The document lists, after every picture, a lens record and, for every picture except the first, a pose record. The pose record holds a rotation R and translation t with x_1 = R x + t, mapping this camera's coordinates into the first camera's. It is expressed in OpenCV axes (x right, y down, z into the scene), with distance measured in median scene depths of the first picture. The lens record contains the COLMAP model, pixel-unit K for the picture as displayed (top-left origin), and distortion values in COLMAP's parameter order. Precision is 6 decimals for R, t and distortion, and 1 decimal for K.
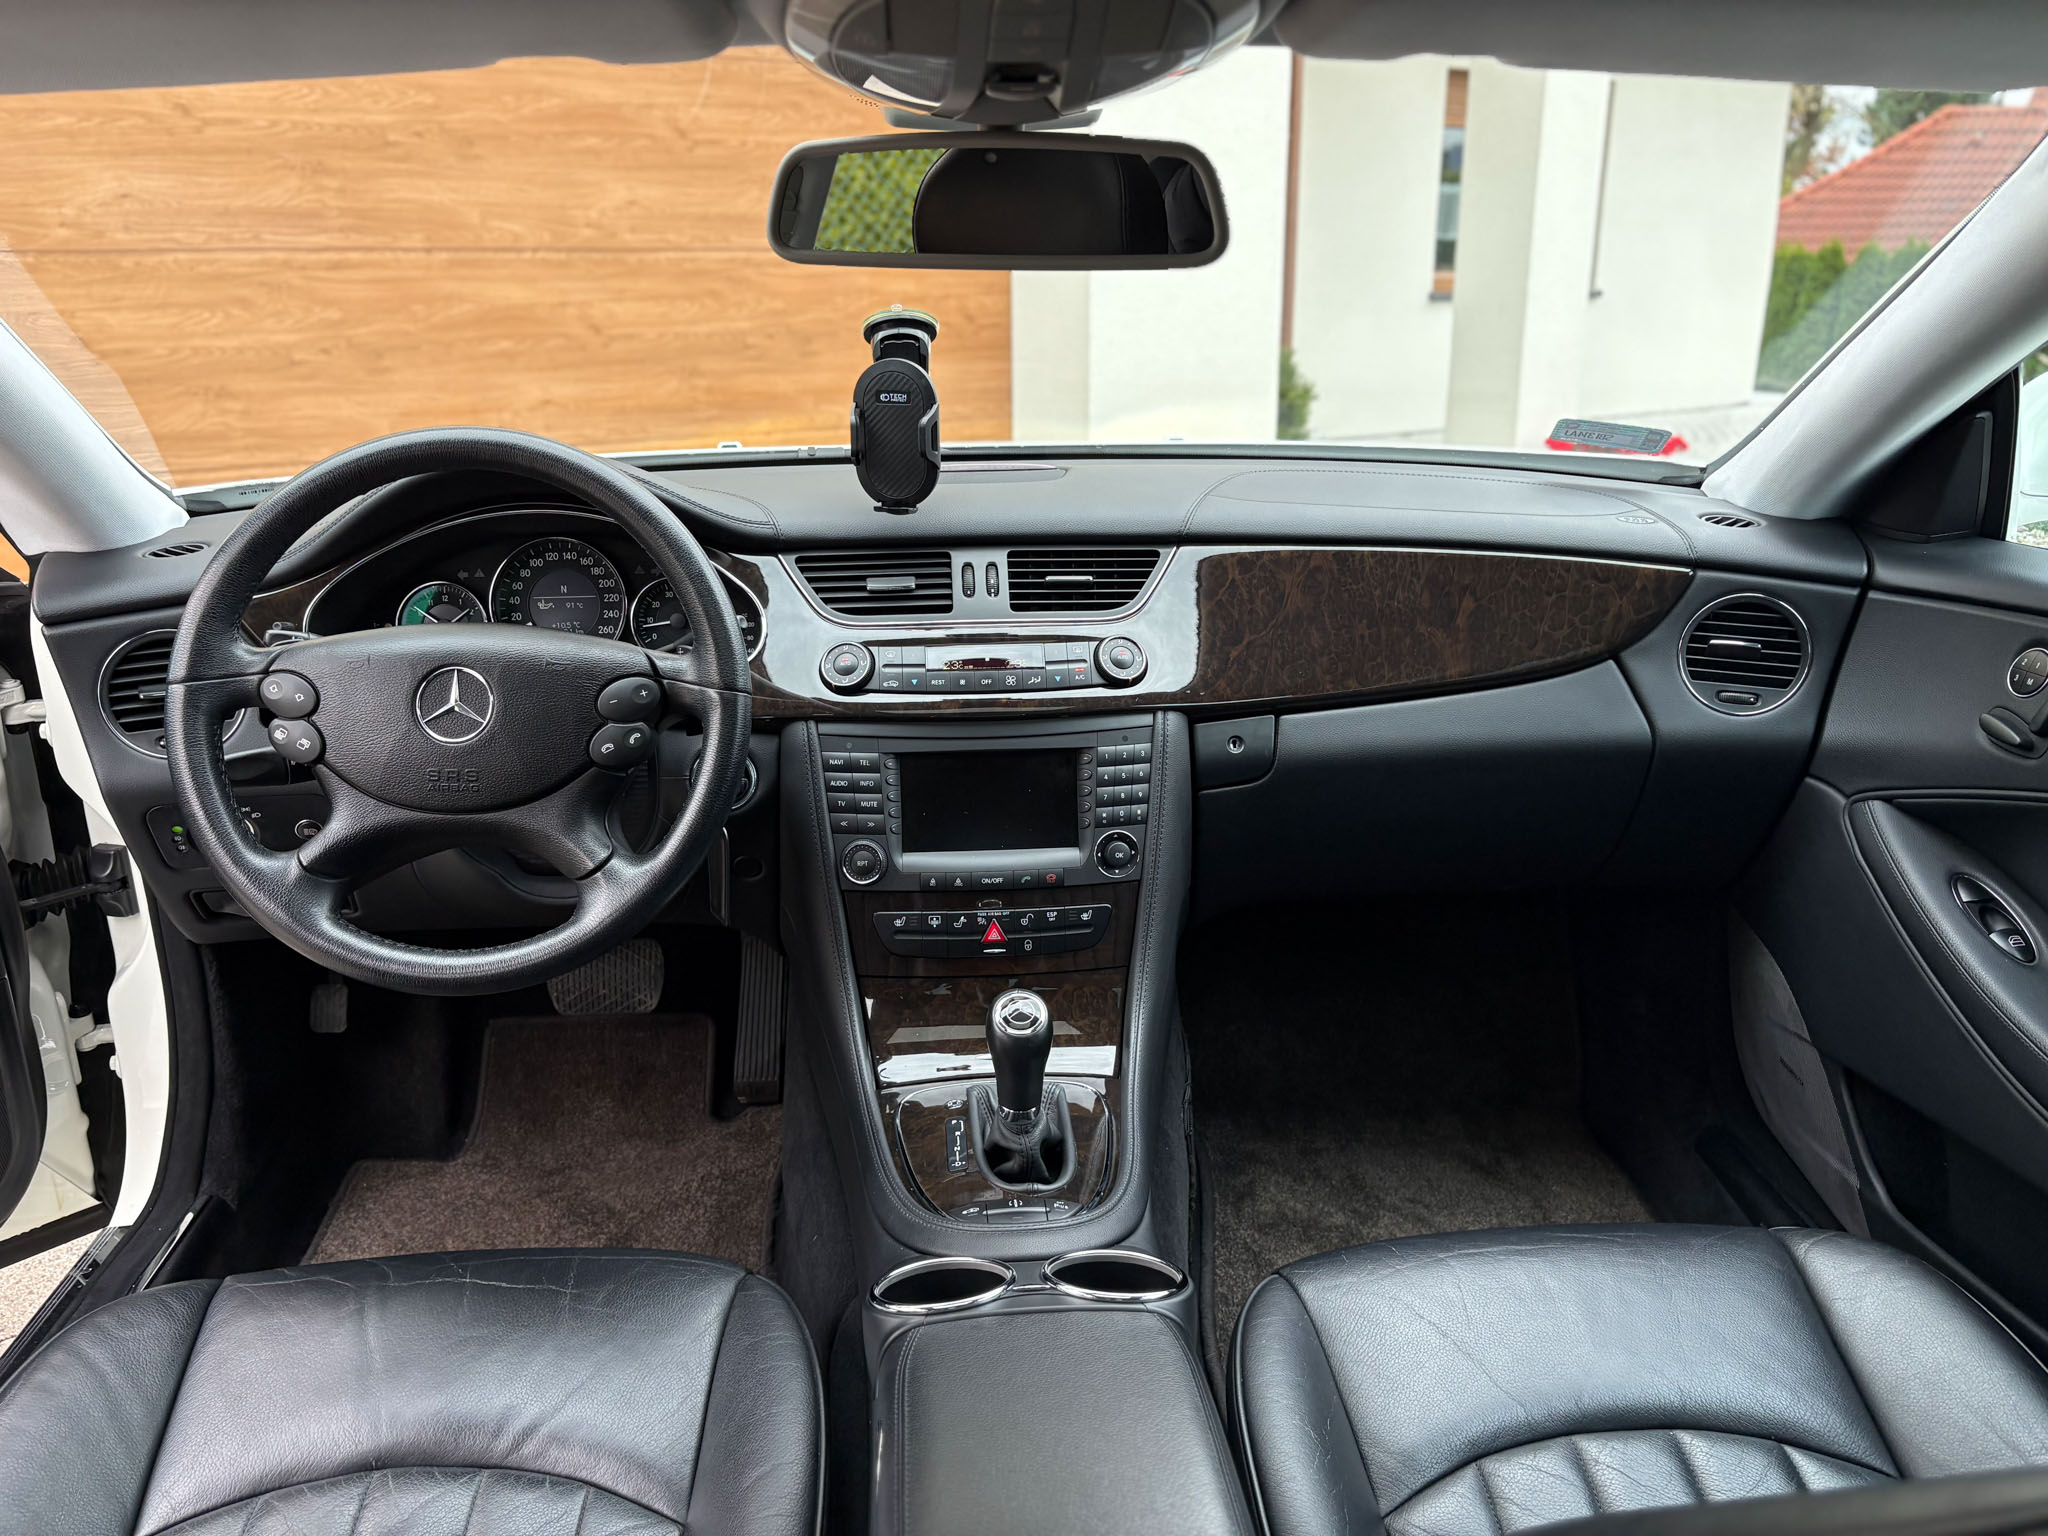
lens RADIAL K [[1547.5, 0, 1021.3], [0, 1547.5, 821.9], [0, 0, 1]] dist [0.033816, -0.035085]
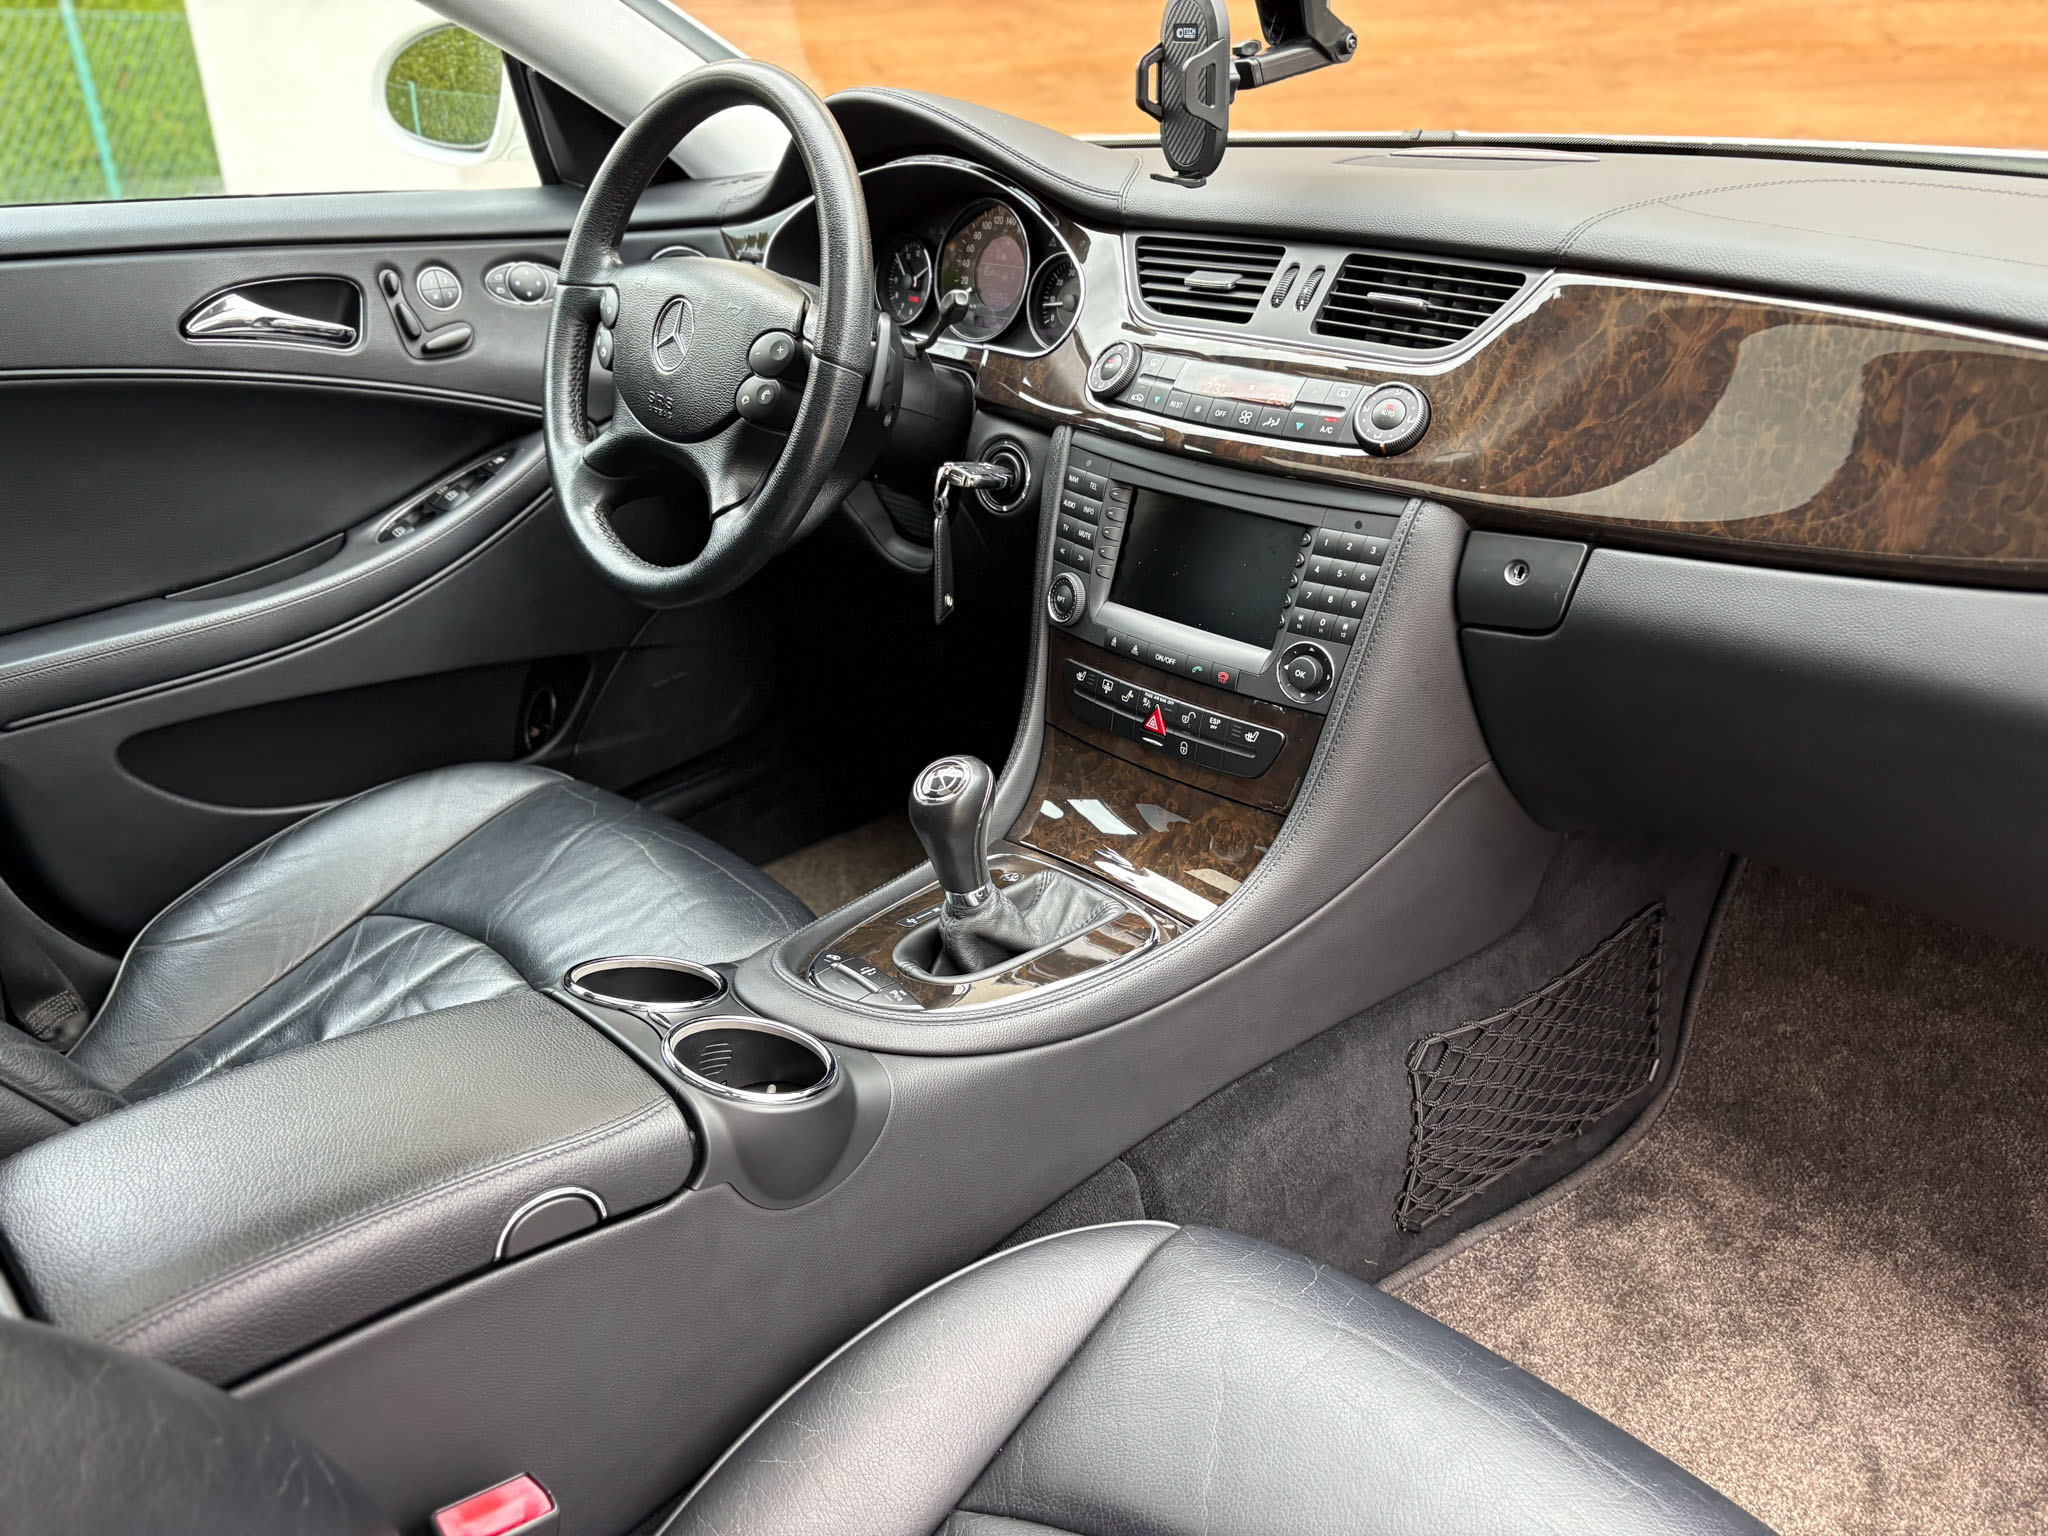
lens RADIAL K [[1547.5, 0, 988.5], [0, 1547.5, 769.8], [0, 0, 1]] dist [0.033816, -0.035085]
pose [[0.629188, 0.328339, -0.704497, 0.506795], [-0.243870, 0.944017, 0.222169, -0.064144], [0.738004, 0.032020, 0.674036, 0.371043]]
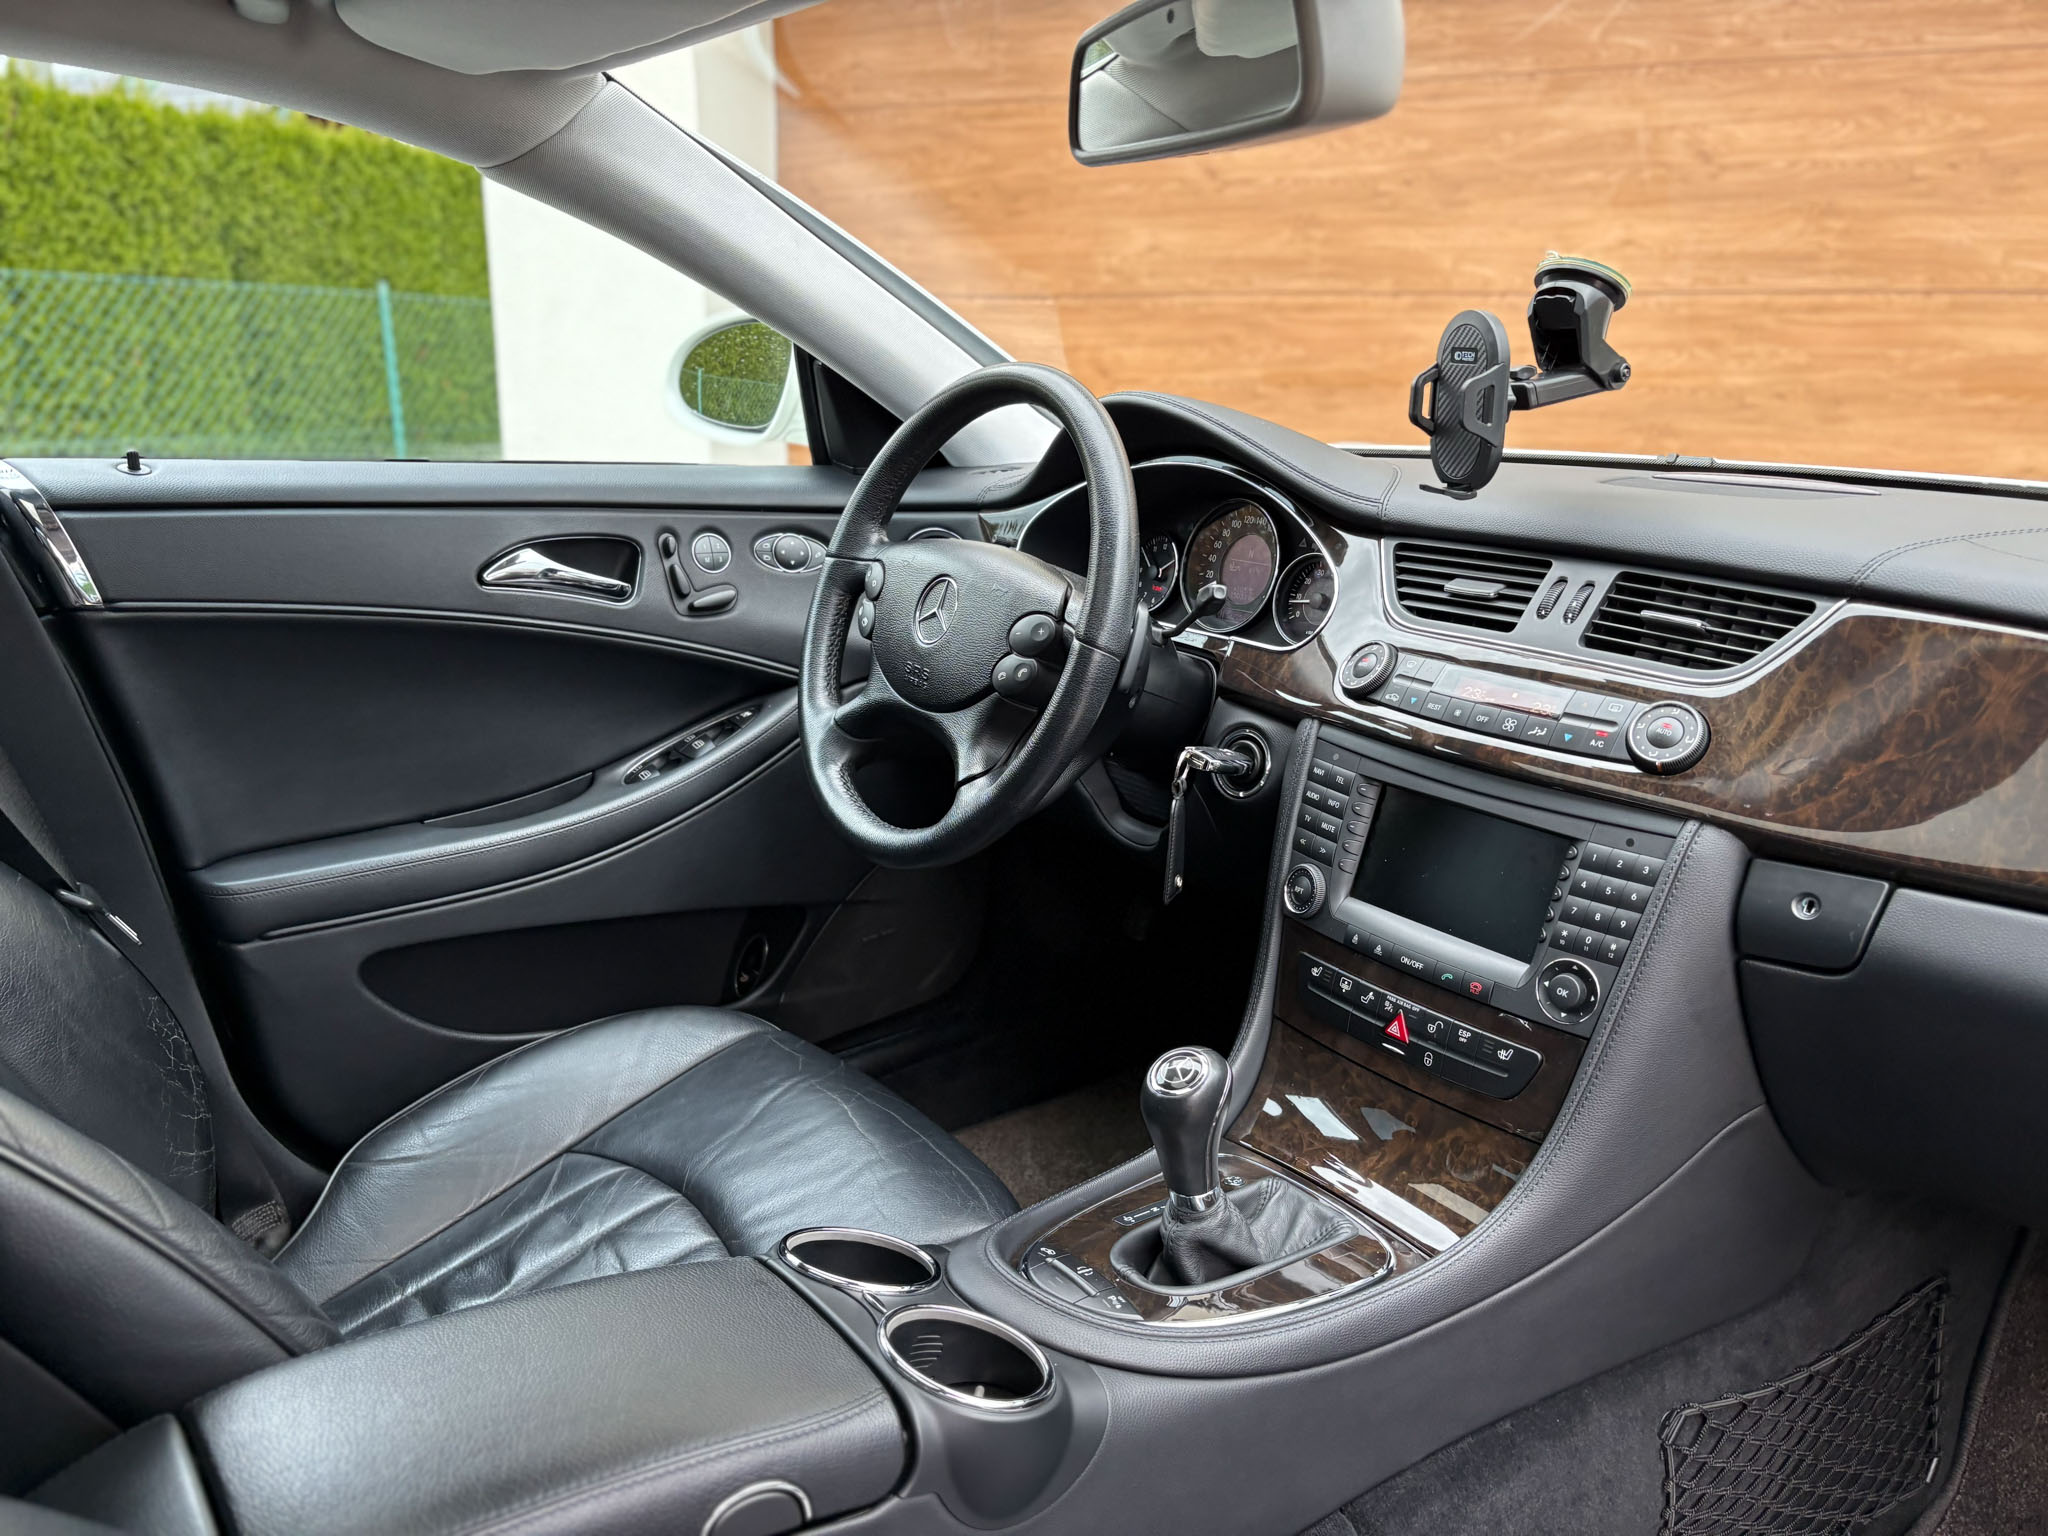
lens RADIAL K [[1547.5, 0, 1004.0], [0, 1547.5, 777.6], [0, 0, 1]] dist [0.033816, -0.035085]
pose [[0.529655, 0.247316, -0.811357, 0.477371], [-0.304141, 0.948317, 0.090520, -0.058437], [0.791810, 0.198822, 0.577500, 0.351806]]
